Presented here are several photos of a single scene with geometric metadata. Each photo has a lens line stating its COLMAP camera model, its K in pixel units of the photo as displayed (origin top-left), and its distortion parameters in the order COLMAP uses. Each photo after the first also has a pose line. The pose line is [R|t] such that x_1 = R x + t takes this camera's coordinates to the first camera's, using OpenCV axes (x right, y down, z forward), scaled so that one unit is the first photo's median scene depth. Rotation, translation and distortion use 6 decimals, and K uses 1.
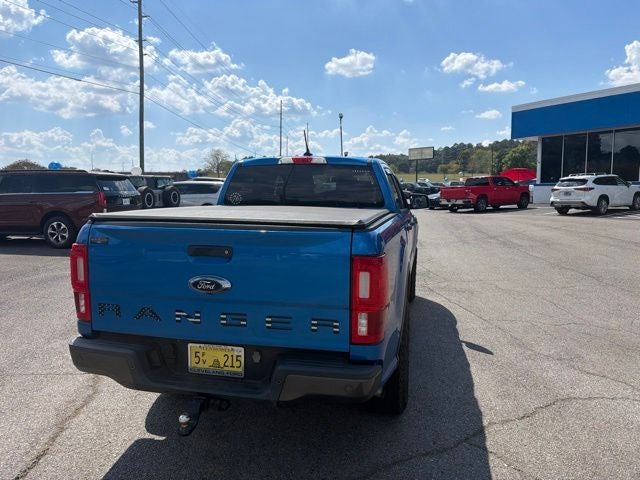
lens RADIAL K [[450.0, 0, 322.4], [0, 450.0, 234.5], [0, 0, 1]] dist [0.043382, -0.057162]
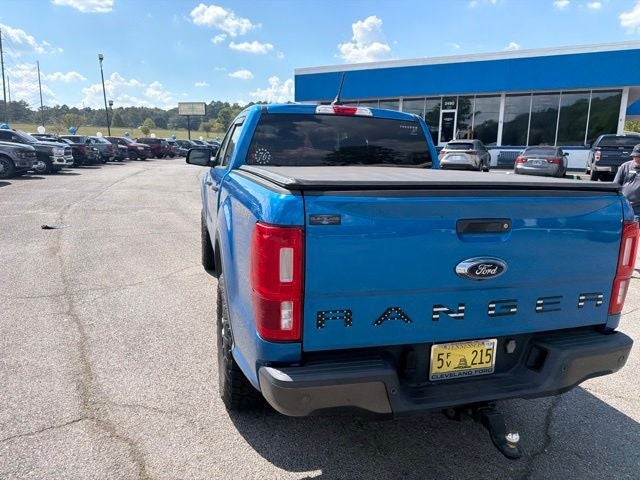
lens RADIAL K [[458.1, 0, 320.0], [0, 458.1, 240.0], [0, 0, 1]] dist [-0.001027, -0.003975]
pose [[0.872056, -0.070866, 0.484248, -0.696822], [0.022968, 0.994297, 0.104148, -0.022096], [-0.488867, -0.079701, 0.868710, 0.354522]]
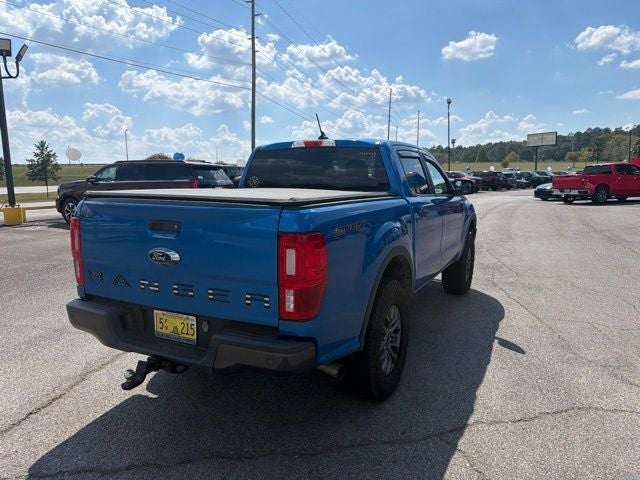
lens RADIAL K [[450.0, 0, 322.4], [0, 450.0, 234.5], [0, 0, 1]] dist [0.043382, -0.057162]
pose [[0.970953, 0.028746, -0.237539, 0.295884], [-0.023789, 0.999436, 0.023710, 0.018739], [0.238086, -0.017371, 0.971089, 0.029918]]
